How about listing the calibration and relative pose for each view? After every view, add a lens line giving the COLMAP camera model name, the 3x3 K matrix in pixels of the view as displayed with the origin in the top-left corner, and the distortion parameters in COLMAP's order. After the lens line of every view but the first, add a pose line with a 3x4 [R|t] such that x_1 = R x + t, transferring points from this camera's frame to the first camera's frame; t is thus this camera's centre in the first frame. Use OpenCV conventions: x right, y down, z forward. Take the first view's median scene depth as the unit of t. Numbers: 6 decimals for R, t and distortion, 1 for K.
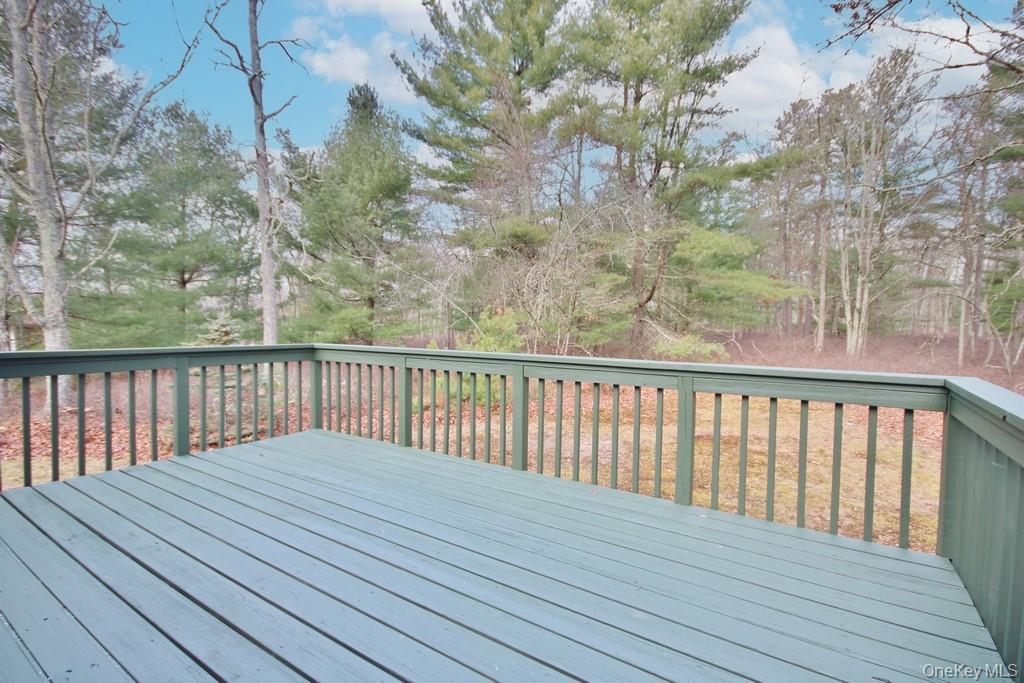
lens RADIAL K [[484.3, 0, 512.0], [0, 484.3, 341.5], [0, 0, 1]] dist [-0.001525, -0.000381]
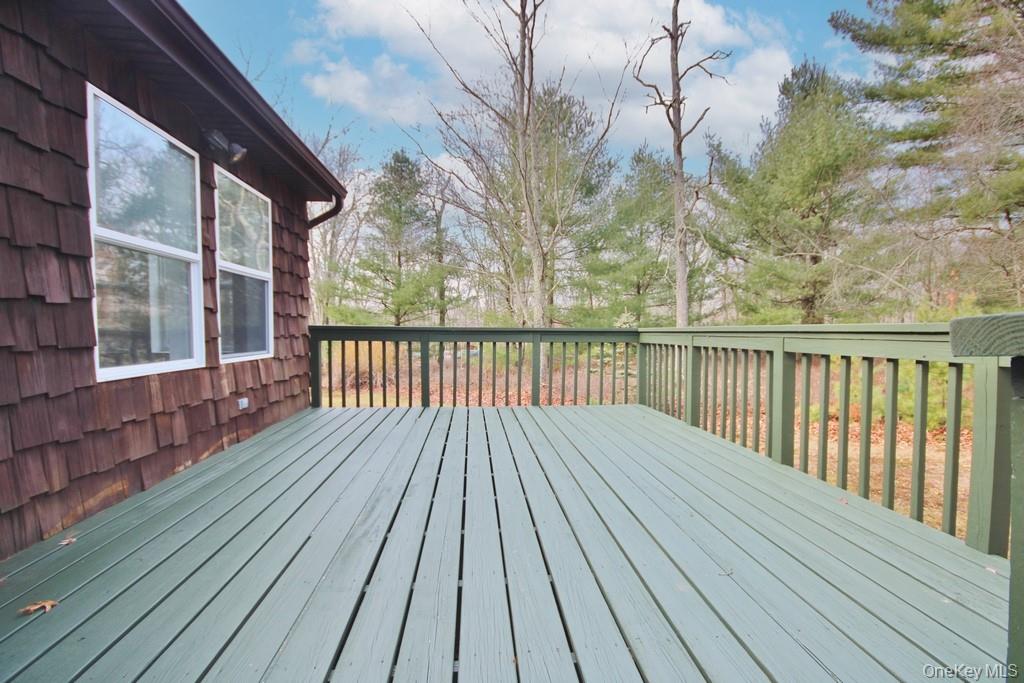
lens RADIAL K [[484.3, 0, 512.0], [0, 484.3, 341.5], [0, 0, 1]] dist [-0.001525, -0.000381]
pose [[0.594861, 0.001281, -0.803828, 0.112729], [-0.024760, 0.999553, -0.016730, 0.022052], [0.803447, 0.029855, 0.594627, 0.033822]]
